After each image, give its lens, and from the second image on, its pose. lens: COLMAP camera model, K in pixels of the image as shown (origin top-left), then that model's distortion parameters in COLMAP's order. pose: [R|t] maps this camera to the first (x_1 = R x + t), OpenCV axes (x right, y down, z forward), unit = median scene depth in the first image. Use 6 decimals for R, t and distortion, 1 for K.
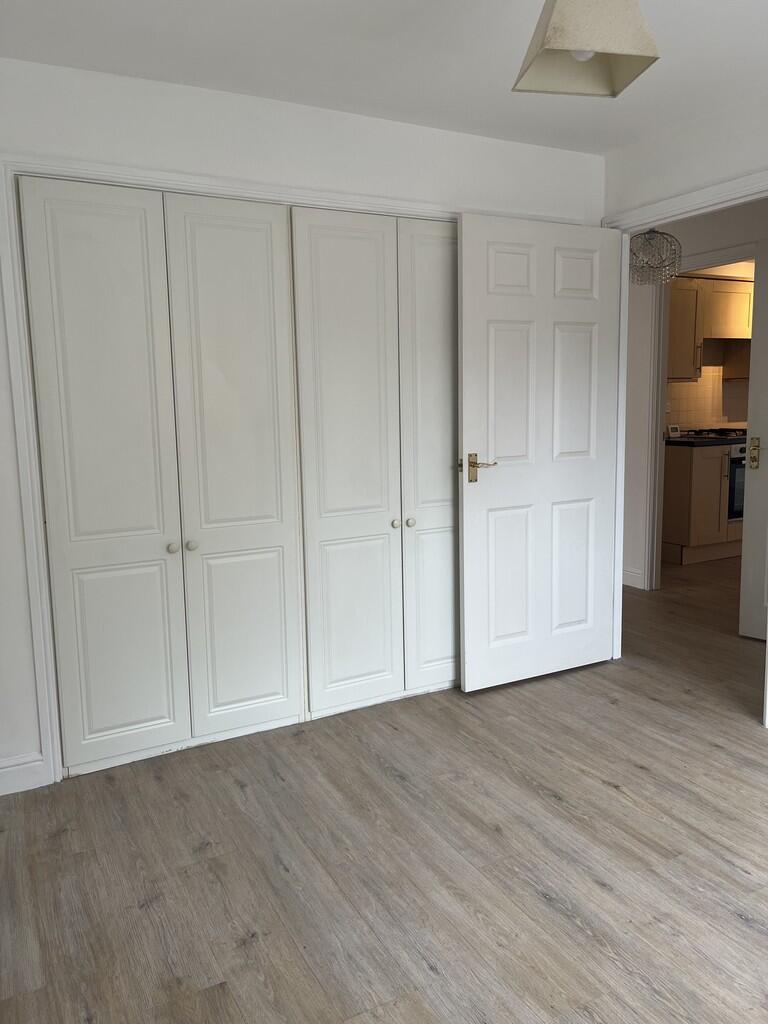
lens RADIAL K [[773.4, 0, 384.0], [0, 773.4, 512.0], [0, 0, 1]] dist [-0.001608, -0.004089]
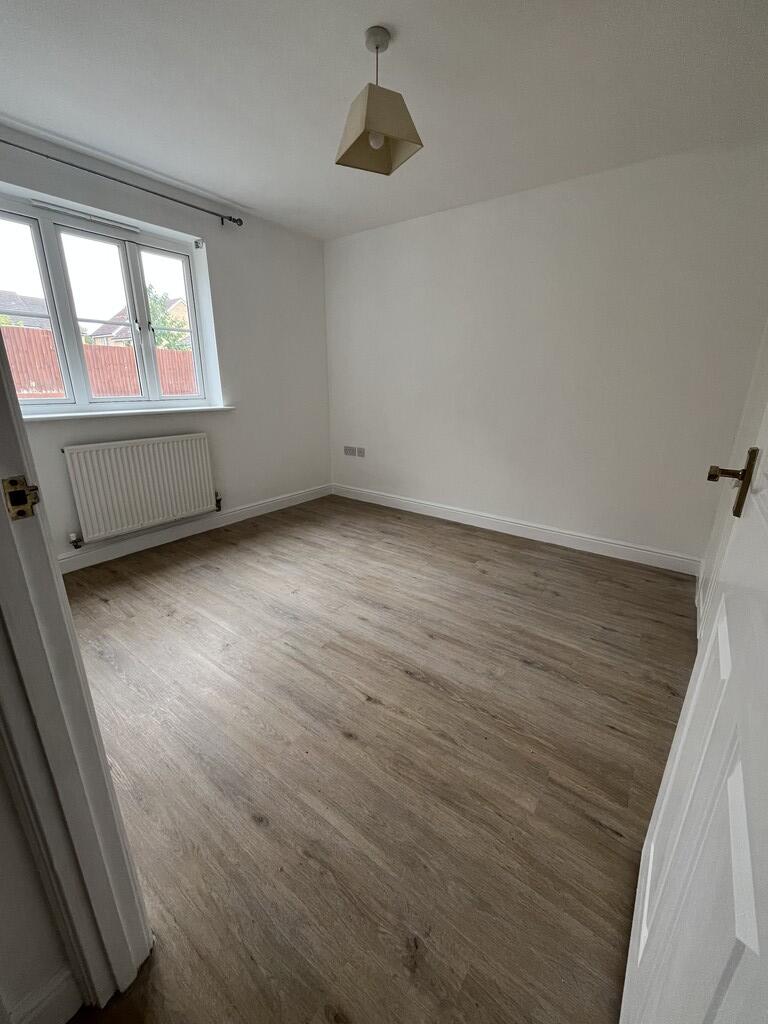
lens RADIAL K [[412.3, 0, 384.0], [0, 412.3, 512.0], [0, 0, 1]] dist [0.000475, 0.000040]
pose [[-0.903586, 0.144888, -0.403161, 0.532276], [-0.050706, 0.898288, 0.436472, -0.180973], [0.425395, 0.414833, -0.804334, 1.513436]]
